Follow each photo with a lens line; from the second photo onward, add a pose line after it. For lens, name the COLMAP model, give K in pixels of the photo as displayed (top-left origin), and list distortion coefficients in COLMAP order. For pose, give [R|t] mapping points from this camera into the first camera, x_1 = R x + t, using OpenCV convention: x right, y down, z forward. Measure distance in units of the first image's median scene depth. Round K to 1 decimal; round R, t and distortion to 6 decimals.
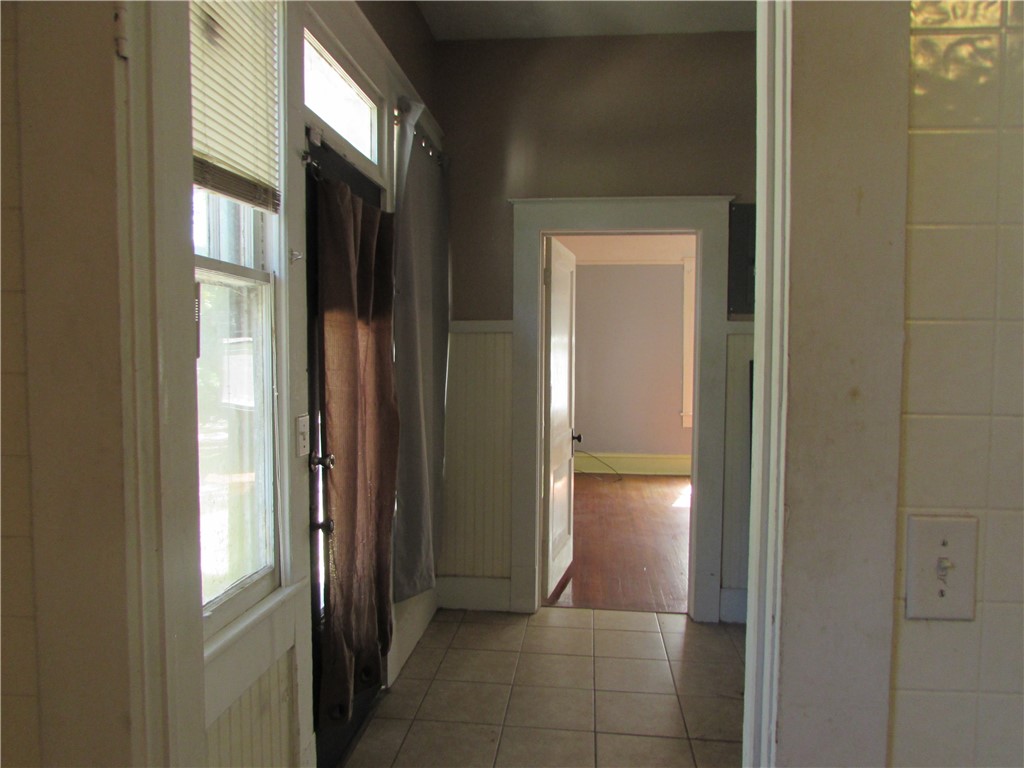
lens RADIAL K [[724.3, 0, 511.5], [0, 724.3, 390.6], [0, 0, 1]] dist [-0.024893, 0.013541]
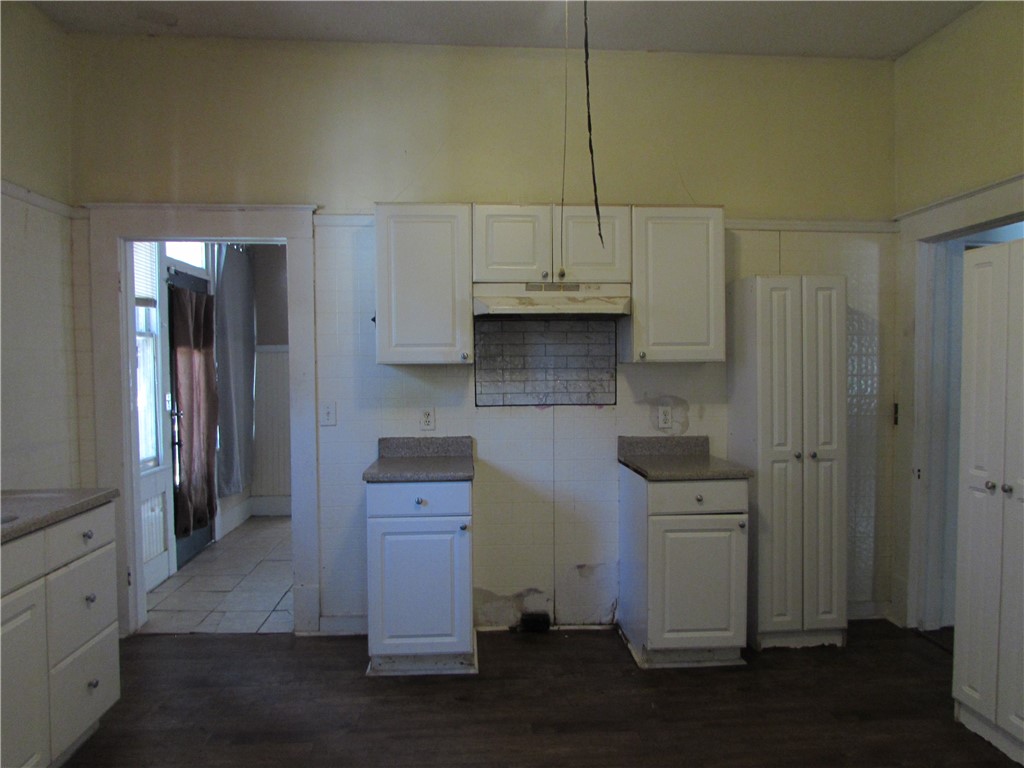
lens RADIAL K [[724.3, 0, 511.9], [0, 724.3, 379.8], [0, 0, 1]] dist [-0.024893, 0.013541]
pose [[0.983927, -0.019376, 0.177516, 0.353767], [0.023826, 0.999452, -0.022968, 0.064971], [-0.176974, 0.026828, 0.983850, -1.341723]]
